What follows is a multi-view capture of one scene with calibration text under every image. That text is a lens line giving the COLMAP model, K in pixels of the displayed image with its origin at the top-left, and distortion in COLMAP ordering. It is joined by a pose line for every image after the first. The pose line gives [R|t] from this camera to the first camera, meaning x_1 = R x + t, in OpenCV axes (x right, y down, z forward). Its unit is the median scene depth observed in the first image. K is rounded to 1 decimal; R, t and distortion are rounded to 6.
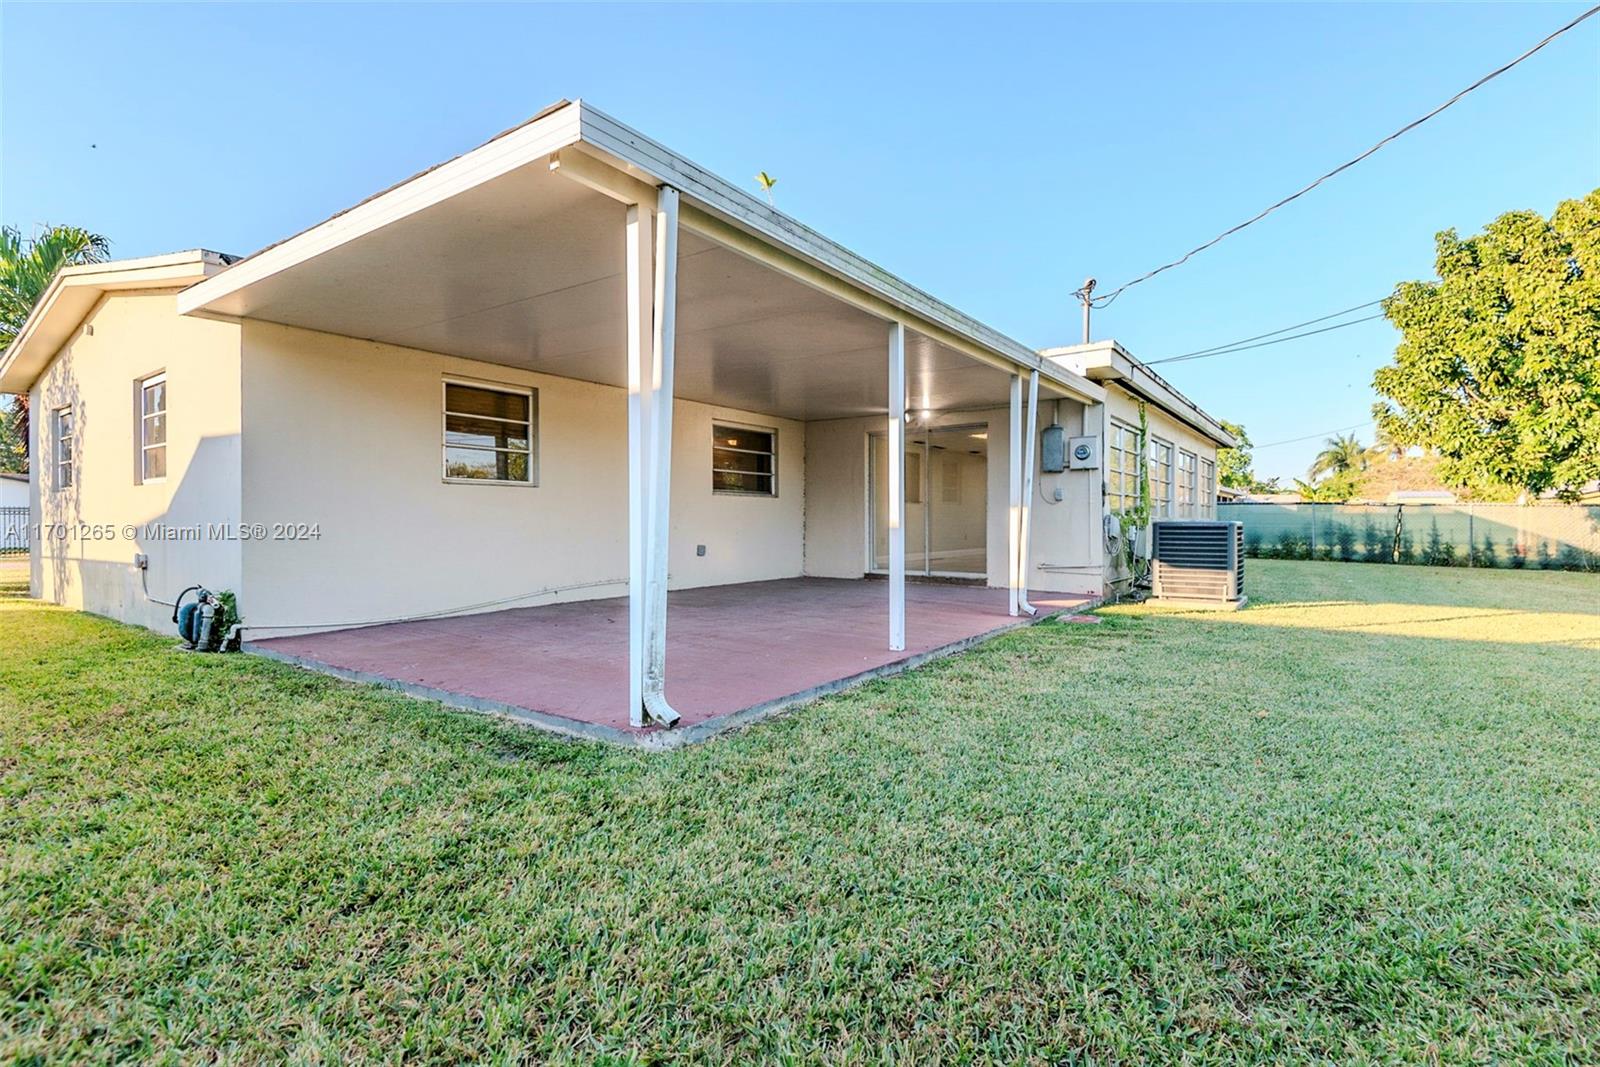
lens RADIAL K [[748.1, 0, 802.4], [0, 748.1, 517.6], [0, 0, 1]] dist [0.006067, 0.002469]
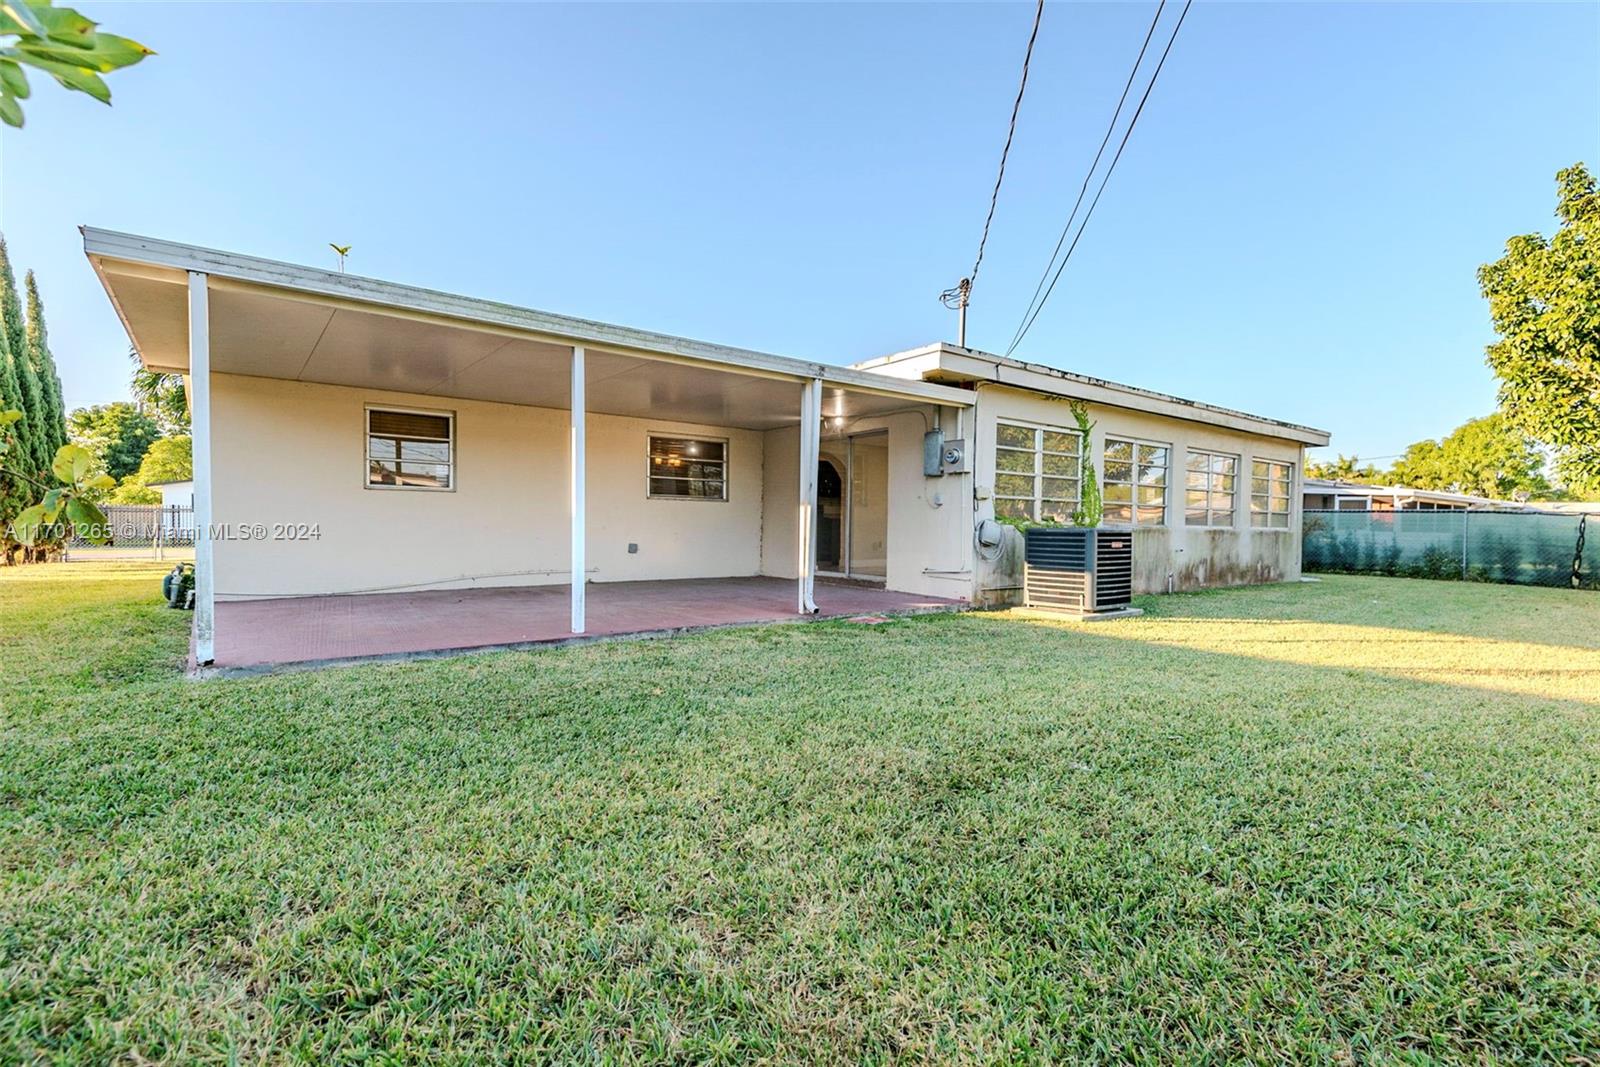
lens RADIAL K [[748.1, 0, 803.6], [0, 748.1, 545.1], [0, 0, 1]] dist [0.006067, 0.002469]
pose [[0.955222, 0.018795, -0.295293, 0.430709], [-0.010626, 0.999516, 0.029243, 0.003014], [0.295700, -0.024795, 0.954959, -0.004048]]
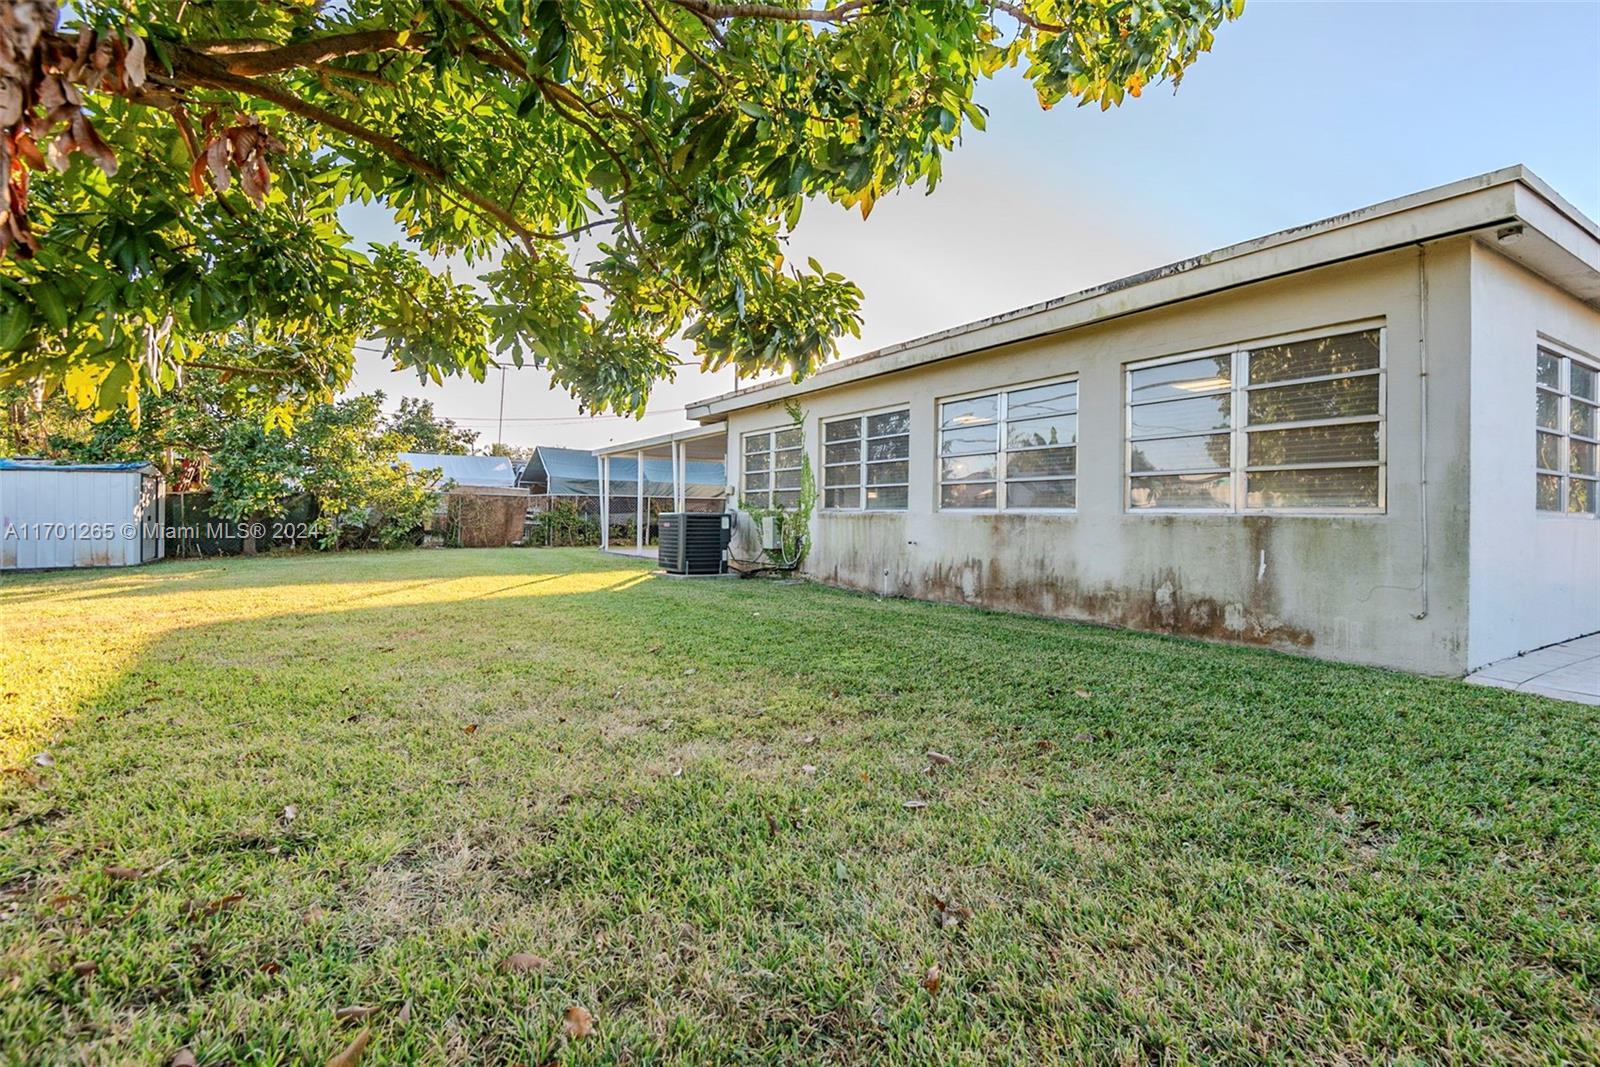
lens RADIAL K [[748.1, 0, 799.4], [0, 748.1, 524.4], [0, 0, 1]] dist [0.006067, 0.002469]
pose [[-0.362918, 0.001863, -0.931819, 1.507317], [-0.007920, 0.999956, 0.005084, 0.013938], [0.931787, 0.009225, -0.362887, 1.487172]]
